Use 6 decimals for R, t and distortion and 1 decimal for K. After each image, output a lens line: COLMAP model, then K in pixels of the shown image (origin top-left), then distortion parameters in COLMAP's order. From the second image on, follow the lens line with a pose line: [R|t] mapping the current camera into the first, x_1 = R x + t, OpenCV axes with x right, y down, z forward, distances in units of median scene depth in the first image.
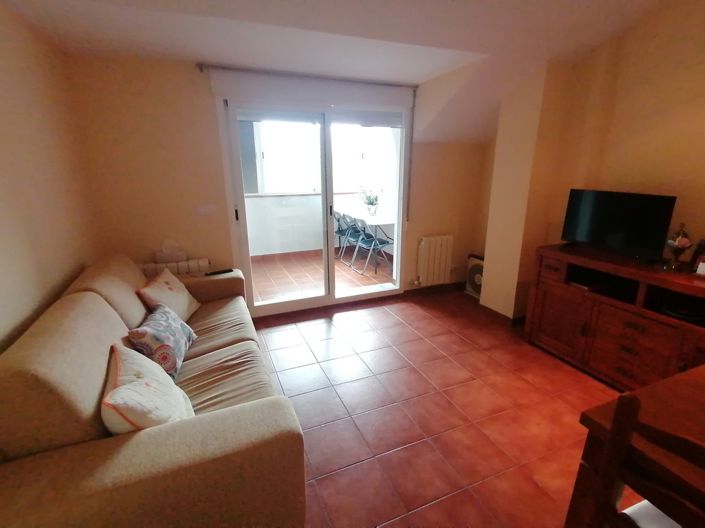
lens RADIAL K [[348.1, 0, 354.7], [0, 348.1, 267.0], [0, 0, 1]] dist [0.023376, -0.006281]
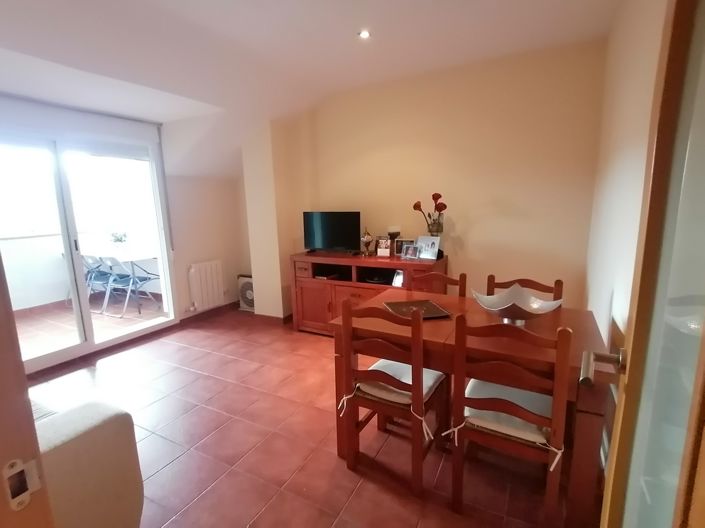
lens RADIAL K [[348.1, 0, 354.5], [0, 348.1, 262.9], [0, 0, 1]] dist [0.023376, -0.006281]
pose [[0.780998, -0.122588, 0.612384, -0.075406], [0.191506, 0.980317, -0.047993, 0.064771], [-0.594447, 0.154758, 0.789102, -0.135922]]
